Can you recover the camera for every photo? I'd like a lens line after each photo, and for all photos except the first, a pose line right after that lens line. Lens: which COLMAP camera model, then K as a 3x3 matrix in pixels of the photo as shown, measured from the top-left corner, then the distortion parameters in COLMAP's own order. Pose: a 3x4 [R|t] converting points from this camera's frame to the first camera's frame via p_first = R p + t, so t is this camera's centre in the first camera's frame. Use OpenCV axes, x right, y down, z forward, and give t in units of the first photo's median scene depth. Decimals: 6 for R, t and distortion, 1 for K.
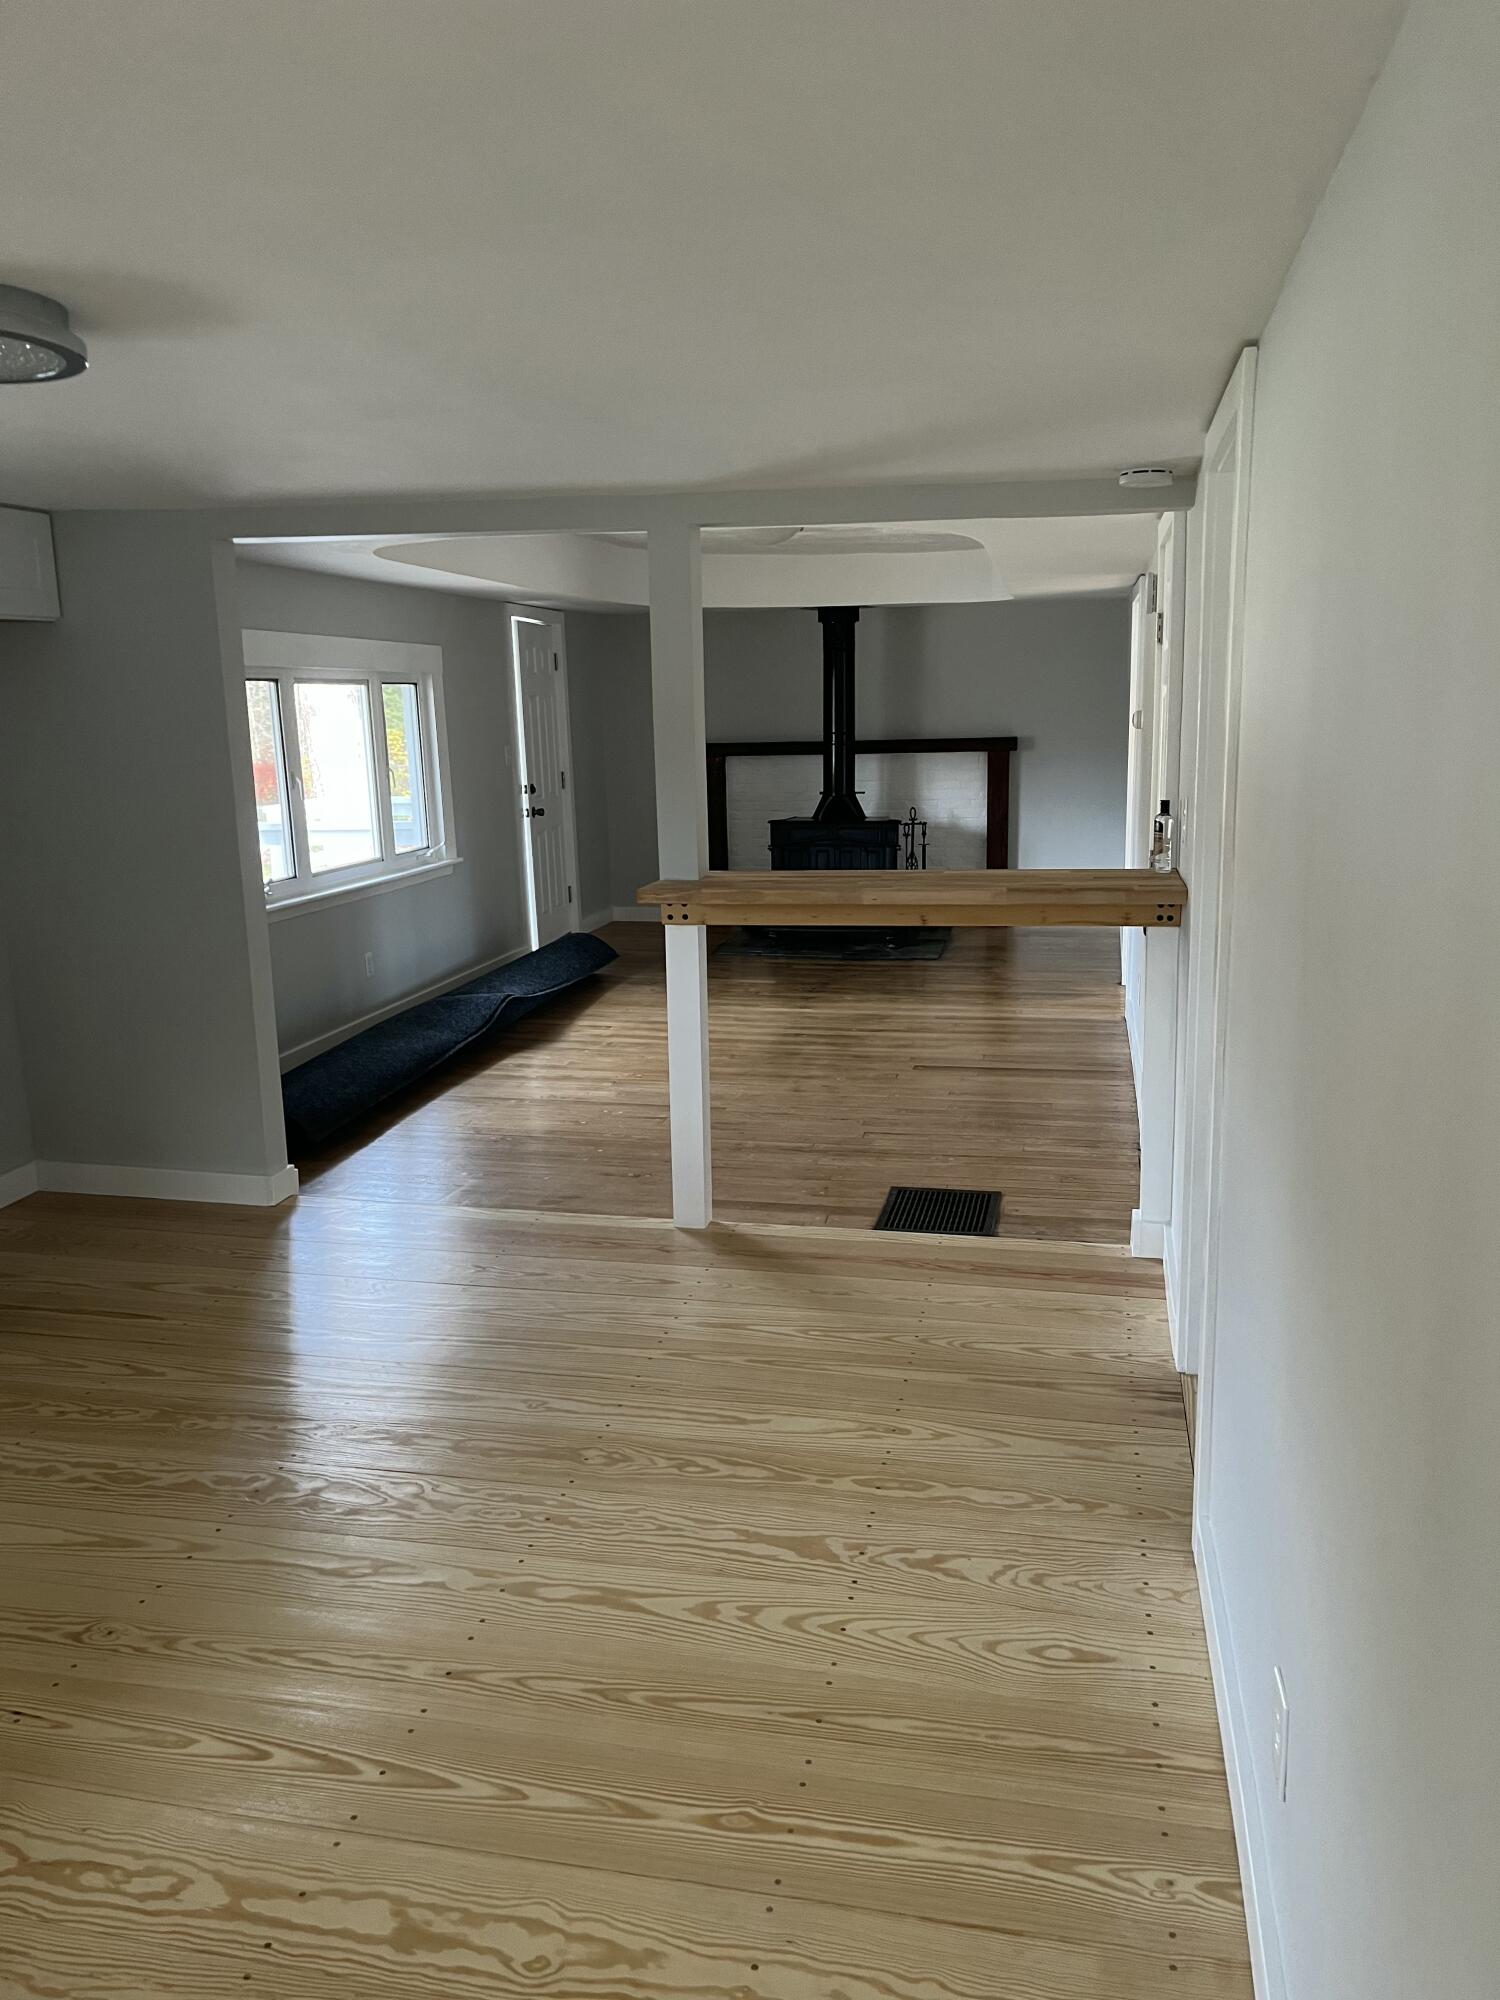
lens RADIAL K [[1514.8, 0, 753.9], [0, 1514.8, 1014.9], [0, 0, 1]] dist [0.068088, -0.098627]
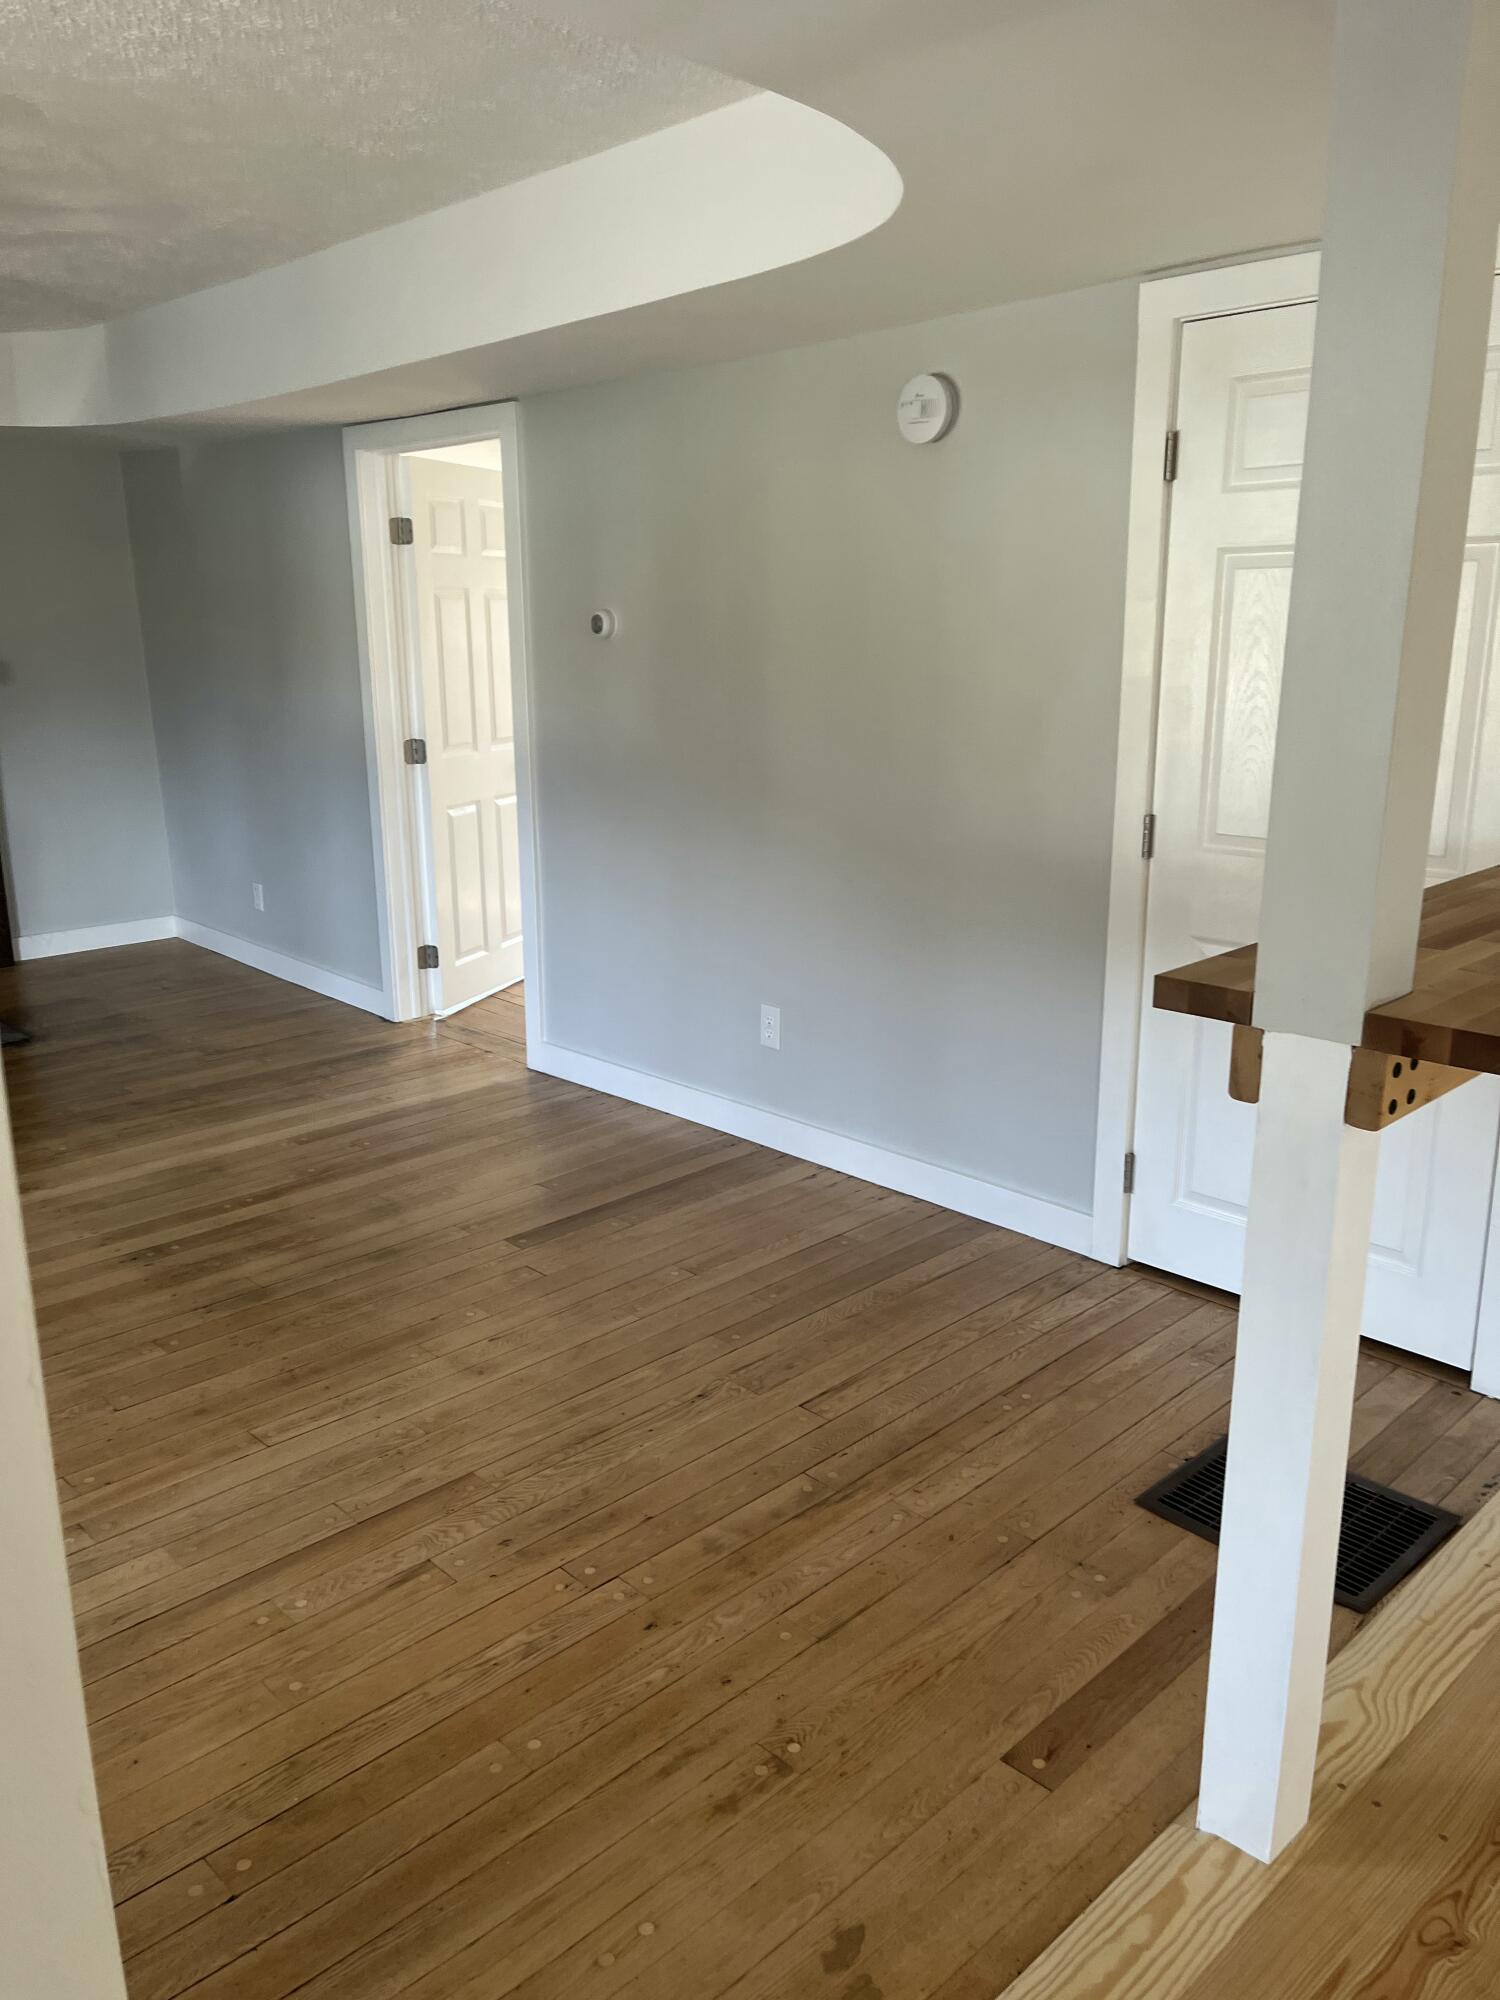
lens RADIAL K [[1514.8, 0, 746.2], [0, 1514.8, 1027.6], [0, 0, 1]] dist [0.068088, -0.098627]
pose [[0.558515, -0.201979, 0.804528, -0.572511], [0.165446, 0.977539, 0.130559, -0.209460], [-0.812828, 0.060187, 0.579387, 1.217032]]
